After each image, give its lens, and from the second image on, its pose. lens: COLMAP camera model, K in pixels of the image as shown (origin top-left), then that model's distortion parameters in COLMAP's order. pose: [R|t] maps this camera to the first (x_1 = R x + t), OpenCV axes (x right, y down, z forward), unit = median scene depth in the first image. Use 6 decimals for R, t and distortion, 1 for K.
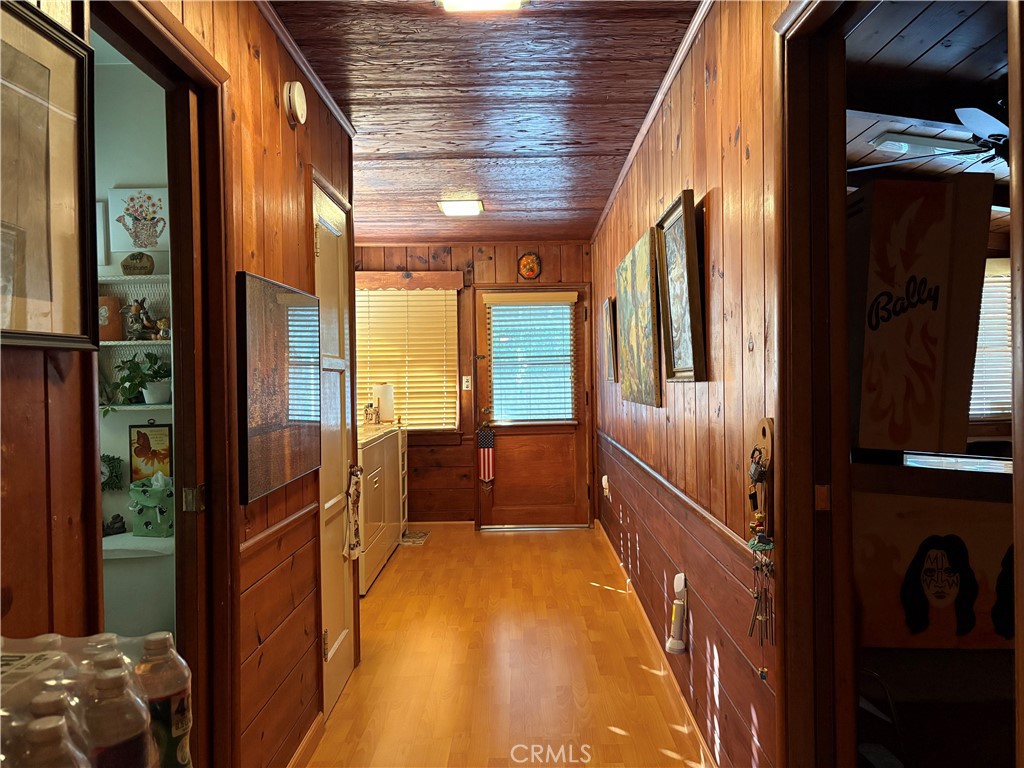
lens RADIAL K [[768.7, 0, 518.1], [0, 768.7, 383.2], [0, 0, 1]] dist [0.003304, -0.004708]
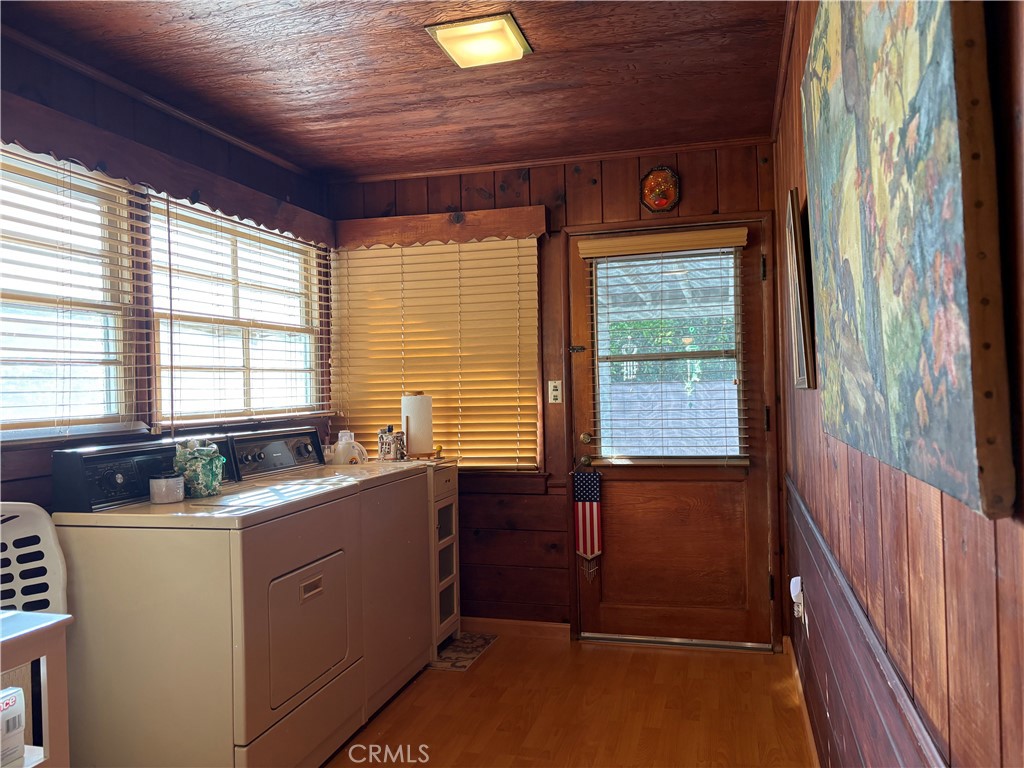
lens RADIAL K [[768.7, 0, 501.2], [0, 768.7, 383.7], [0, 0, 1]] dist [0.003304, -0.004708]
pose [[0.958545, -0.005996, -0.284880, 0.063992], [0.001941, 0.999893, -0.014512, 0.001914], [0.284936, 0.013357, 0.958453, 0.413774]]
